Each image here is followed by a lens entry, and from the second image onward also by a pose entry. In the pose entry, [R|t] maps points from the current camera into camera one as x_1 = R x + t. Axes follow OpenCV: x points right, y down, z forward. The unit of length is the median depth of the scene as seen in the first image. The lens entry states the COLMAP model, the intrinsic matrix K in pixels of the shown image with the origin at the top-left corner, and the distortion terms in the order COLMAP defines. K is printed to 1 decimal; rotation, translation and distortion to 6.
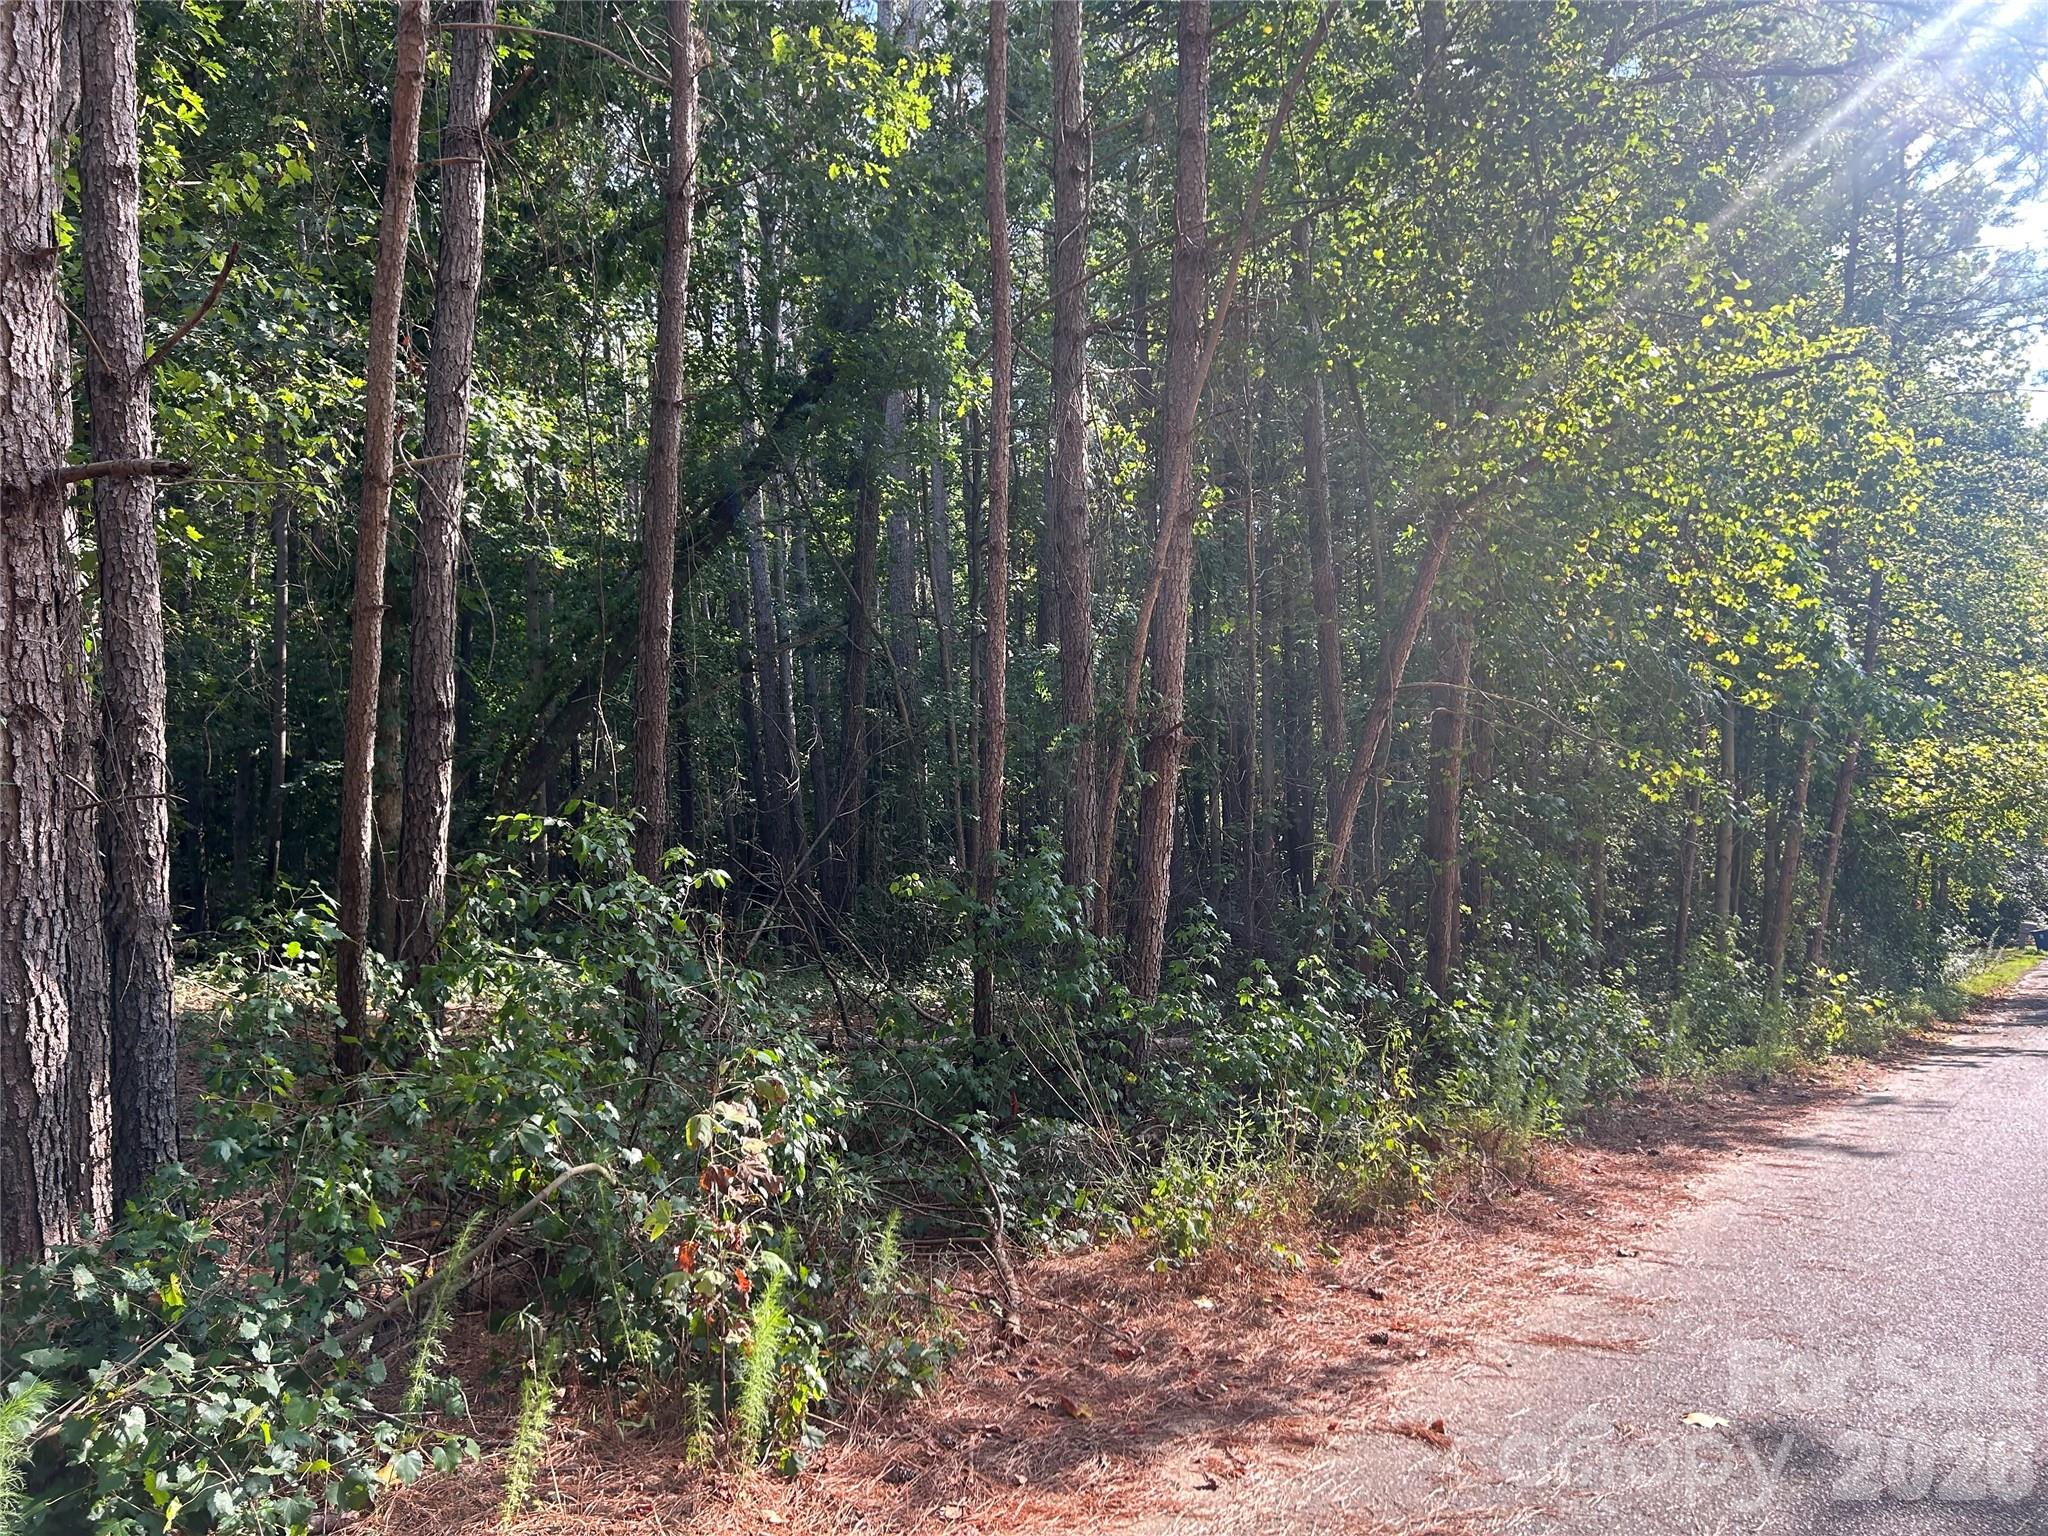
lens RADIAL K [[1548.7, 0, 1025.6], [0, 1548.7, 771.9], [0, 0, 1]] dist [0.006480, -0.005621]
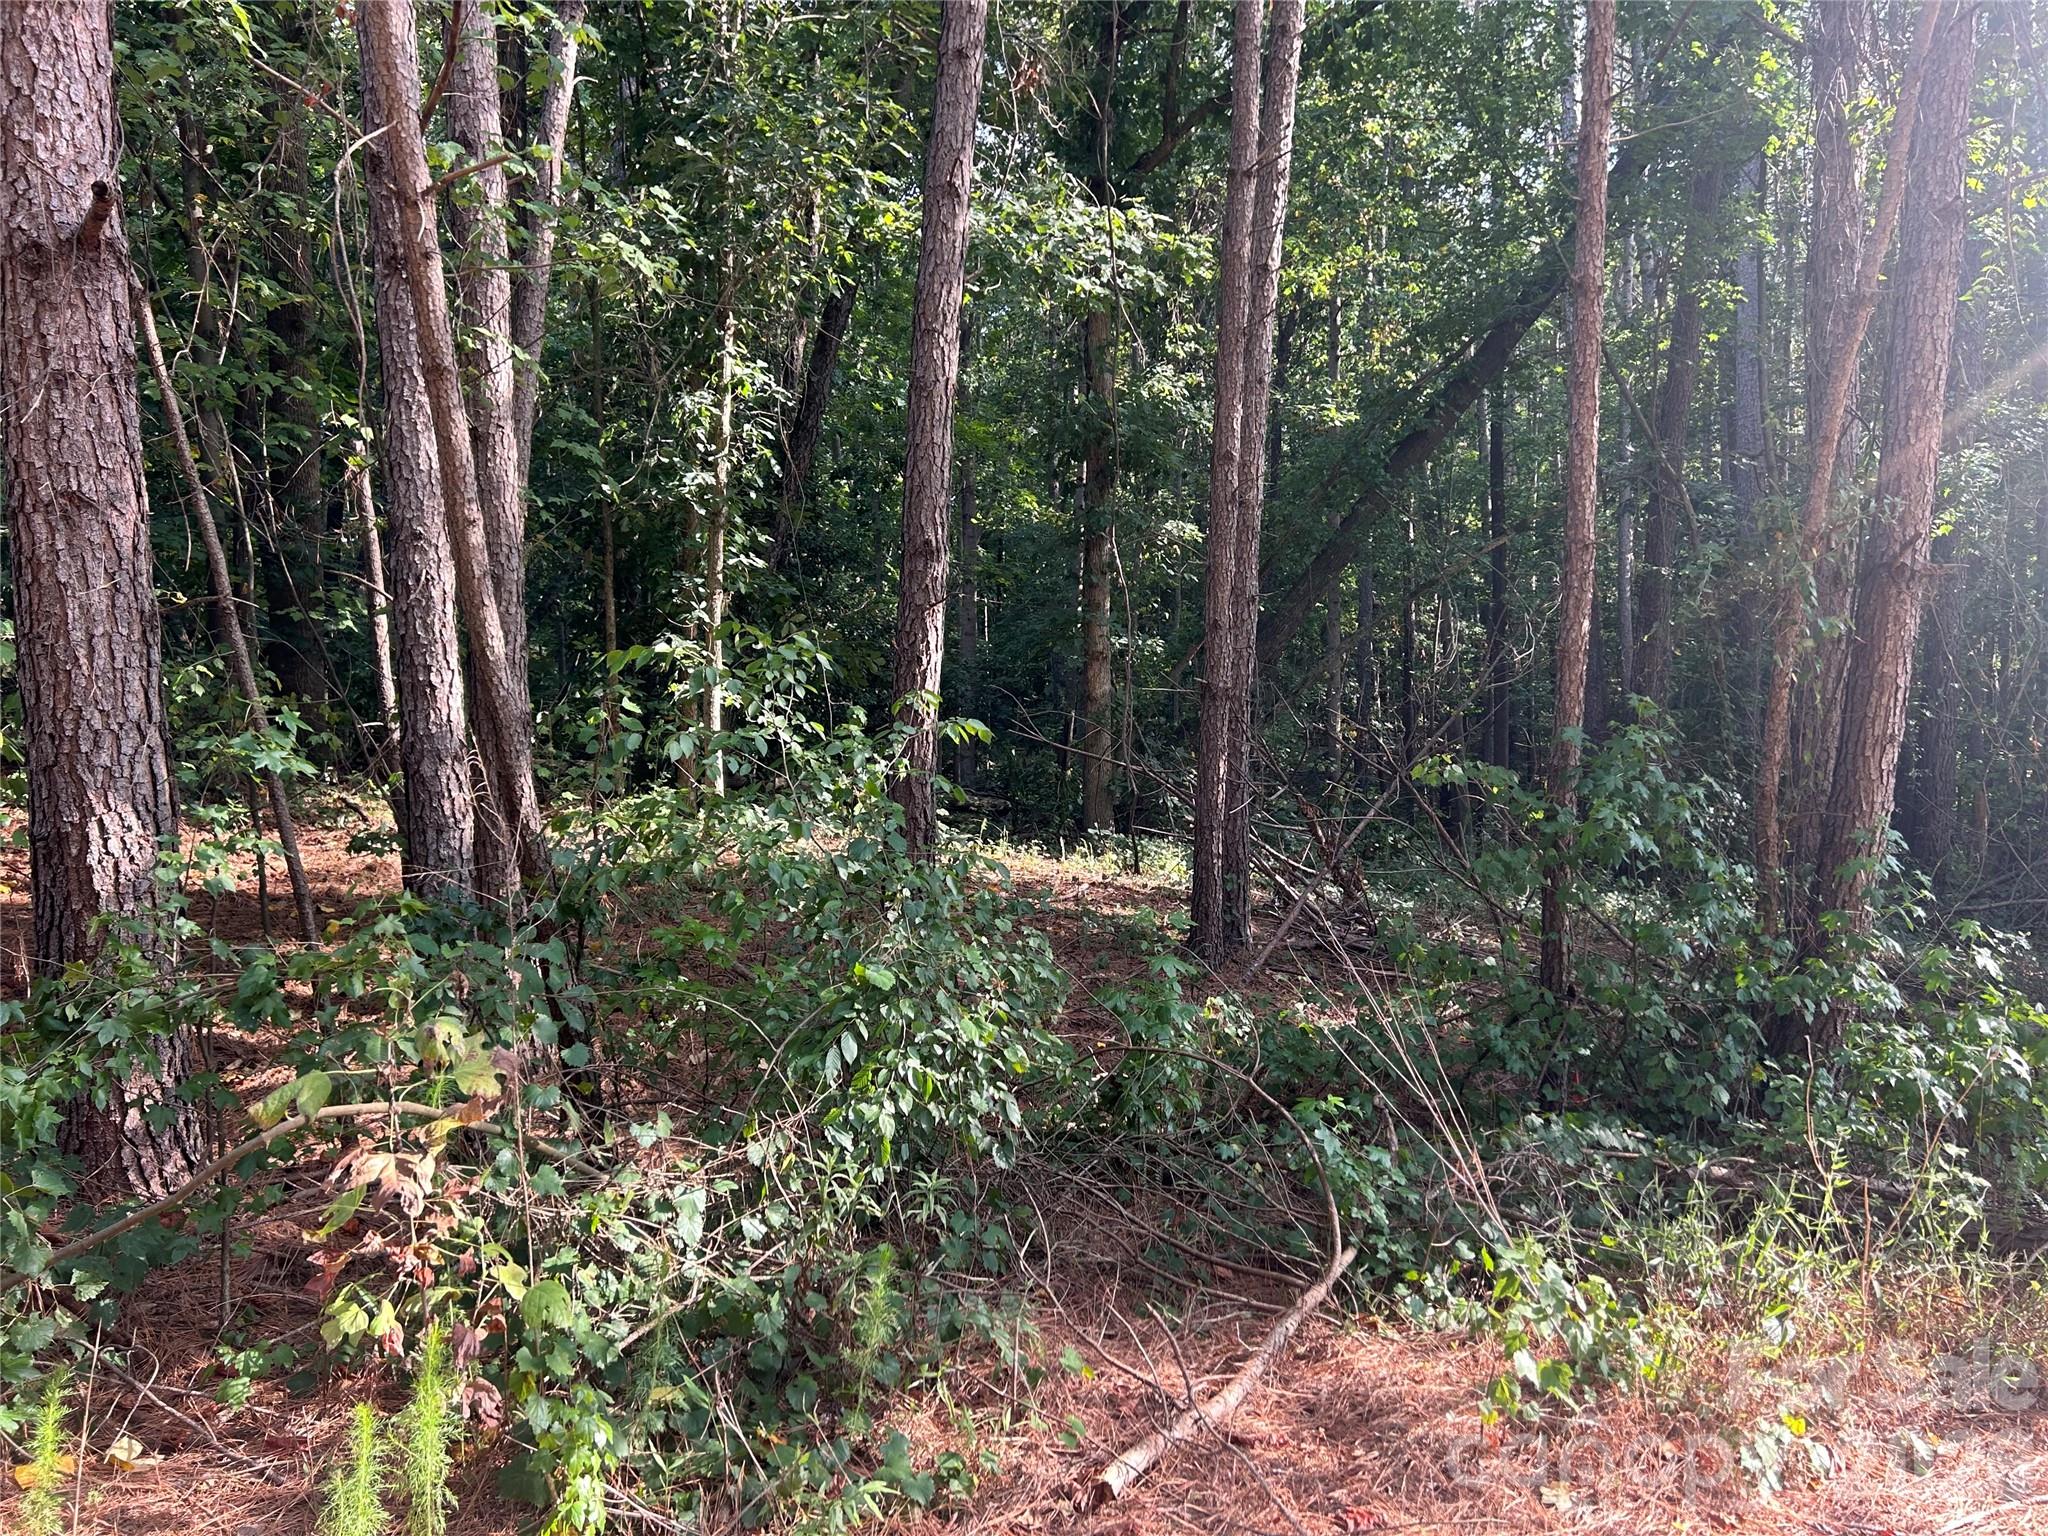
lens RADIAL K [[1548.7, 0, 1023.9], [0, 1548.7, 758.4], [0, 0, 1]] dist [0.006480, -0.005621]
pose [[0.838500, 0.047674, -0.542812, 0.309429], [-0.013947, 0.997717, 0.066083, 0.042947], [0.544723, -0.047840, 0.837250, 0.533513]]
